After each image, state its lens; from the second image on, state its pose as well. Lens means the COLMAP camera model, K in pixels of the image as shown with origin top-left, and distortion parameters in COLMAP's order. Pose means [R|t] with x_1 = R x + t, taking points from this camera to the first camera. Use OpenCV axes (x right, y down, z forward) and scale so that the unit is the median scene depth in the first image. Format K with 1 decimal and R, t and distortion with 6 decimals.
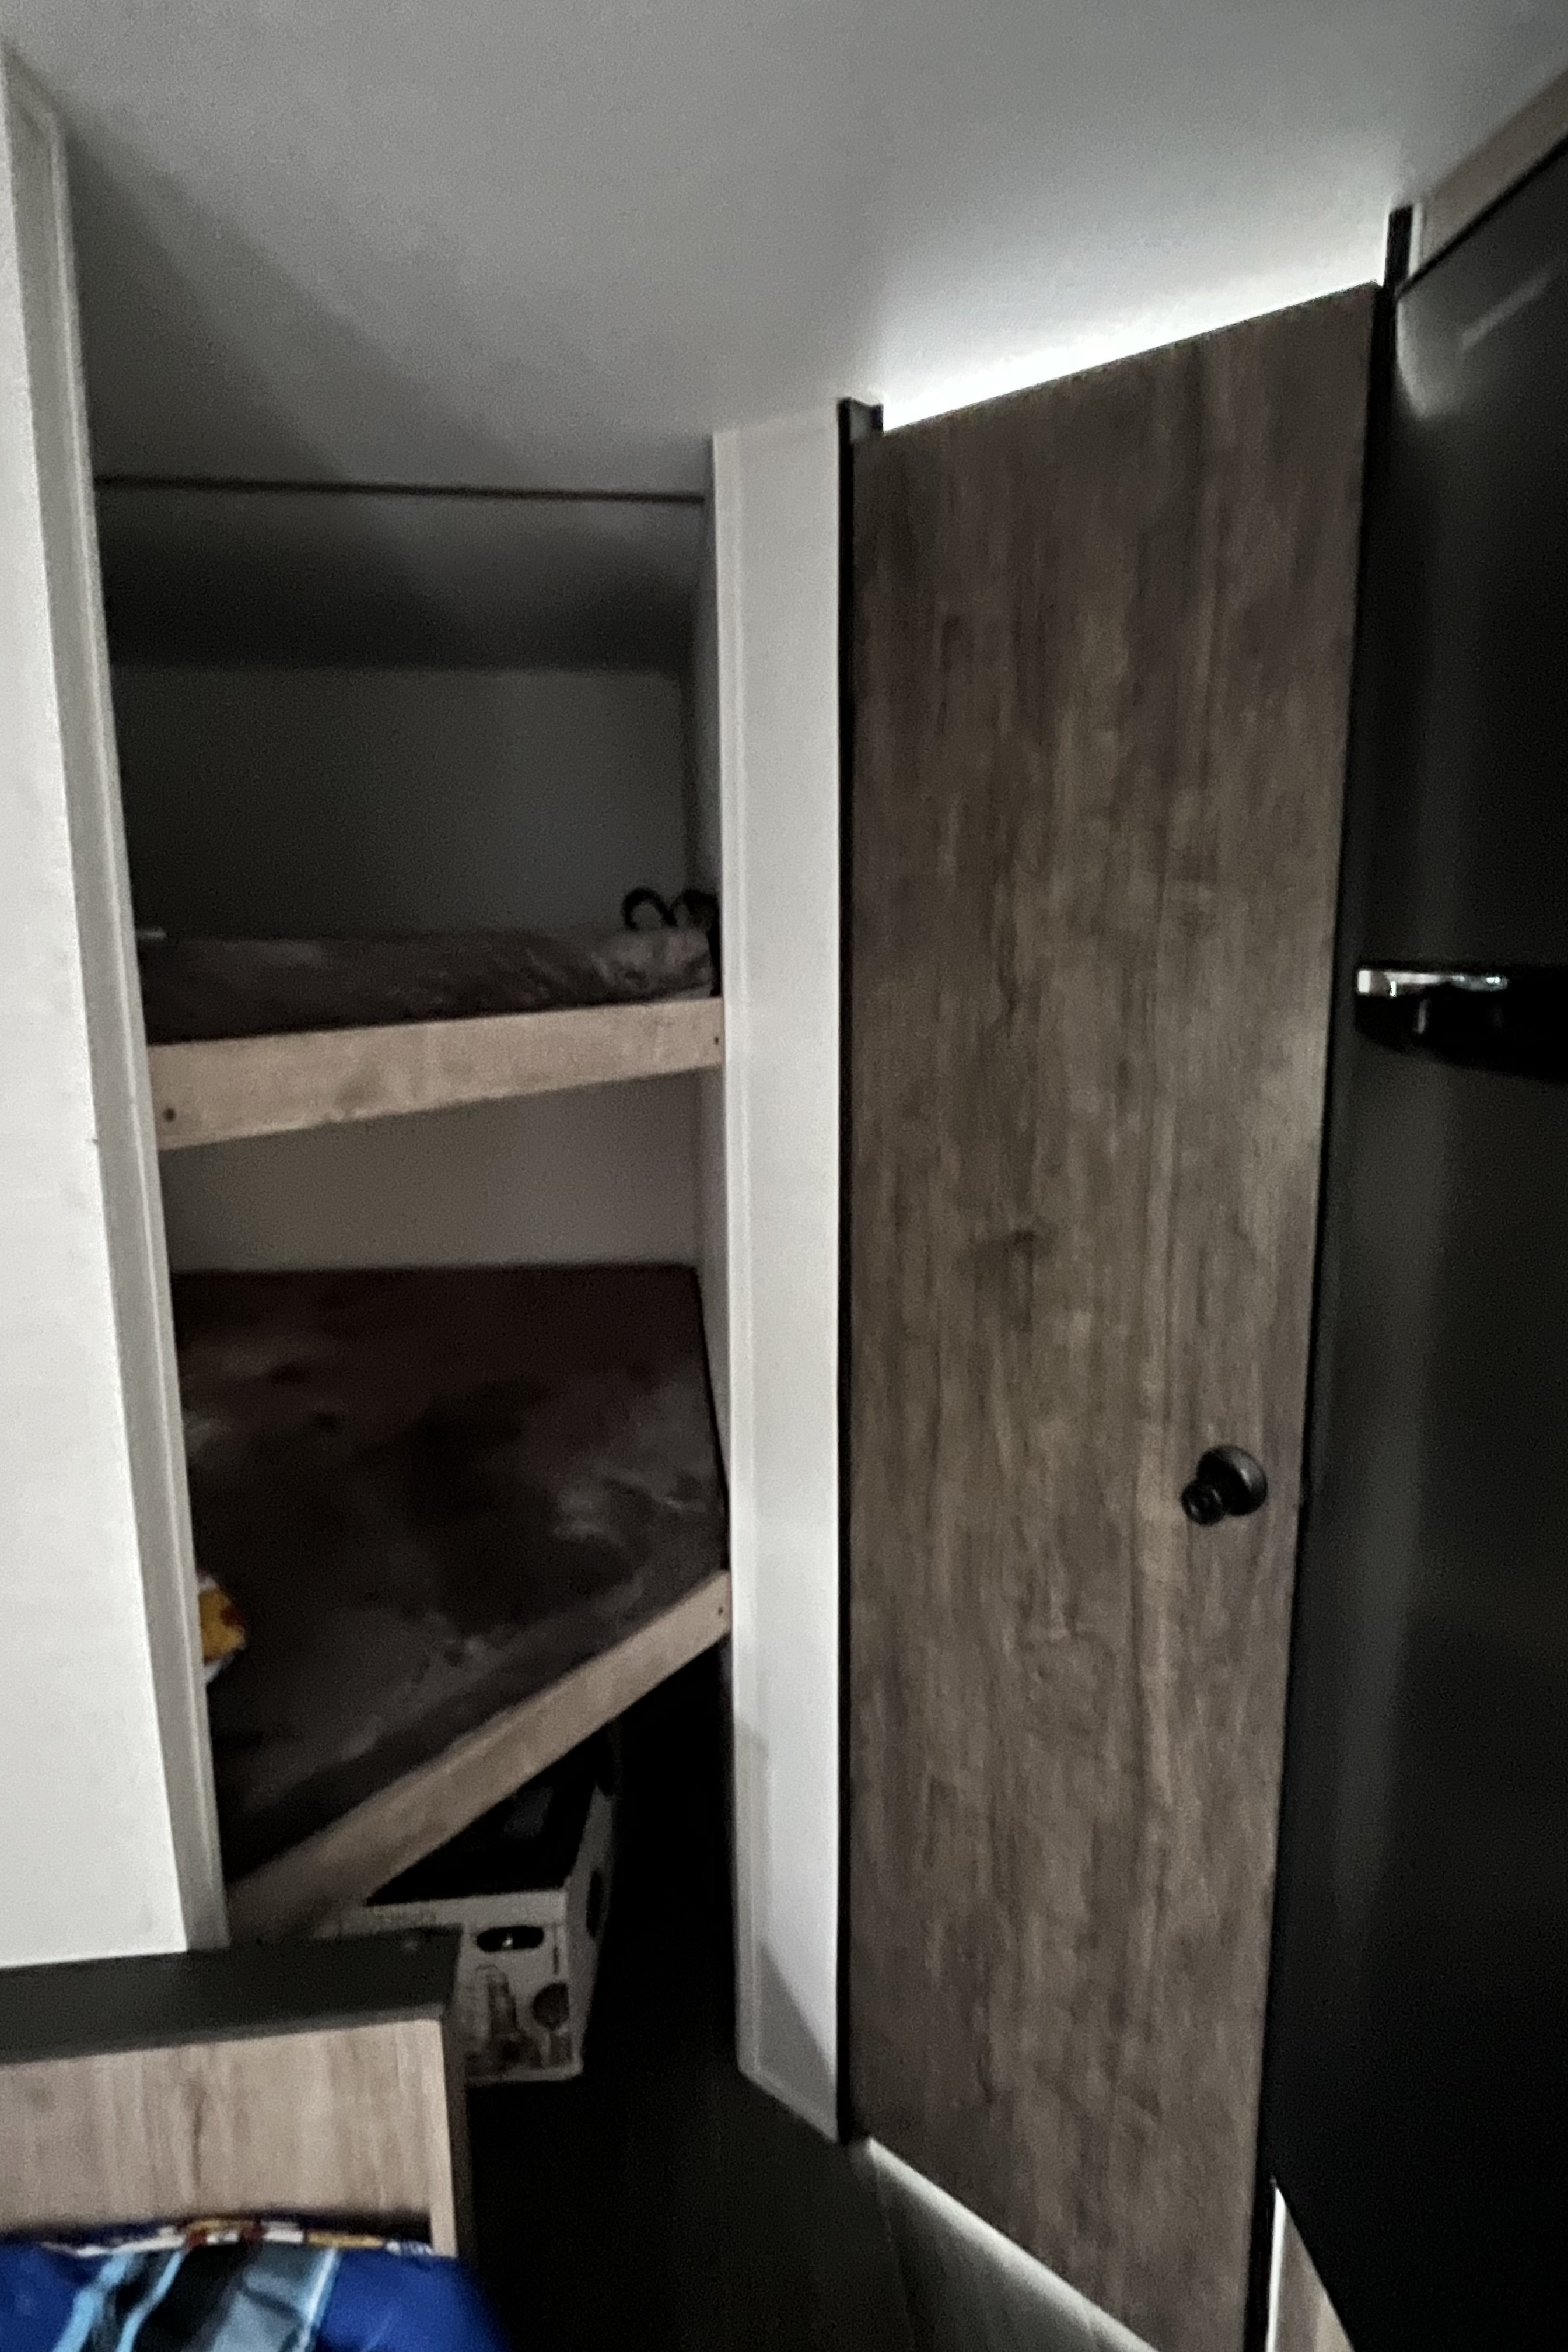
lens RADIAL K [[1349.7, 0, 793.1], [0, 1349.7, 1166.8], [0, 0, 1]] dist [0.001877, -0.001841]
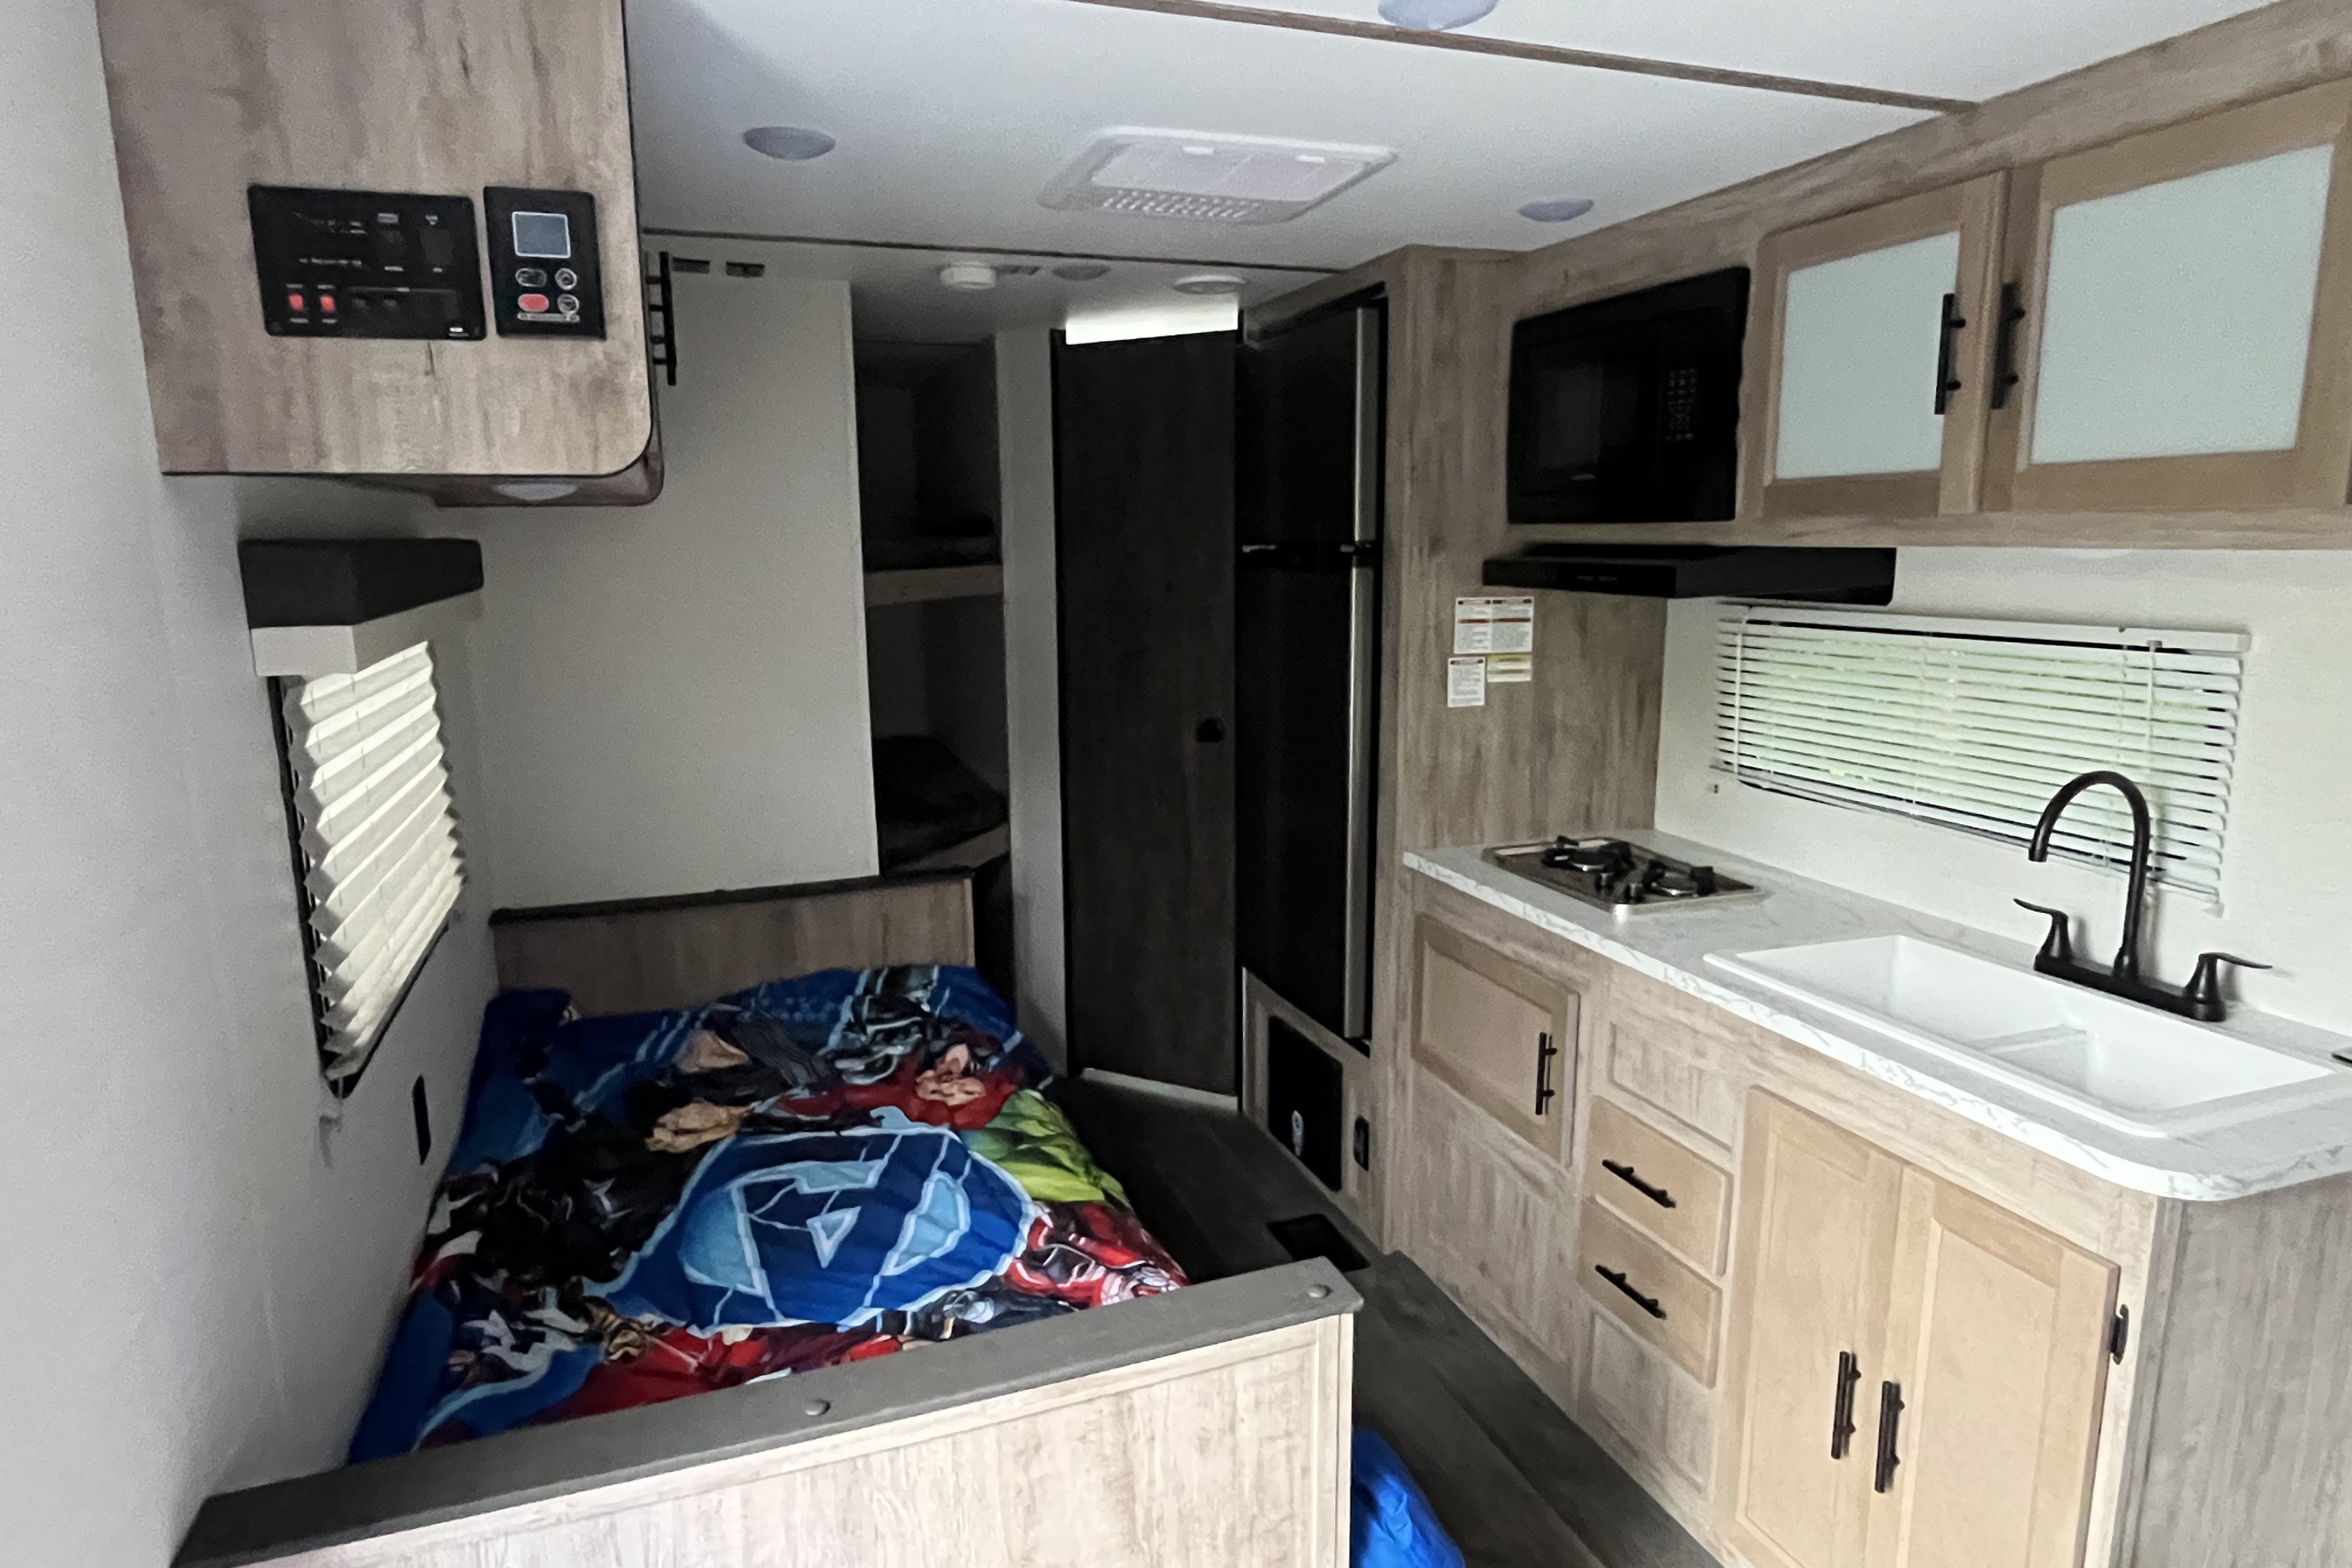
lens RADIAL K [[1349.7, 0, 1170.8], [0, 1349.7, 780.1], [0, 0, 1]] dist [0.001877, -0.001841]
pose [[0.970113, -0.045144, 0.238419, -0.398104], [0.048383, 0.998799, -0.007748, 0.325147], [-0.237783, 0.019052, 0.971131, -1.555380]]
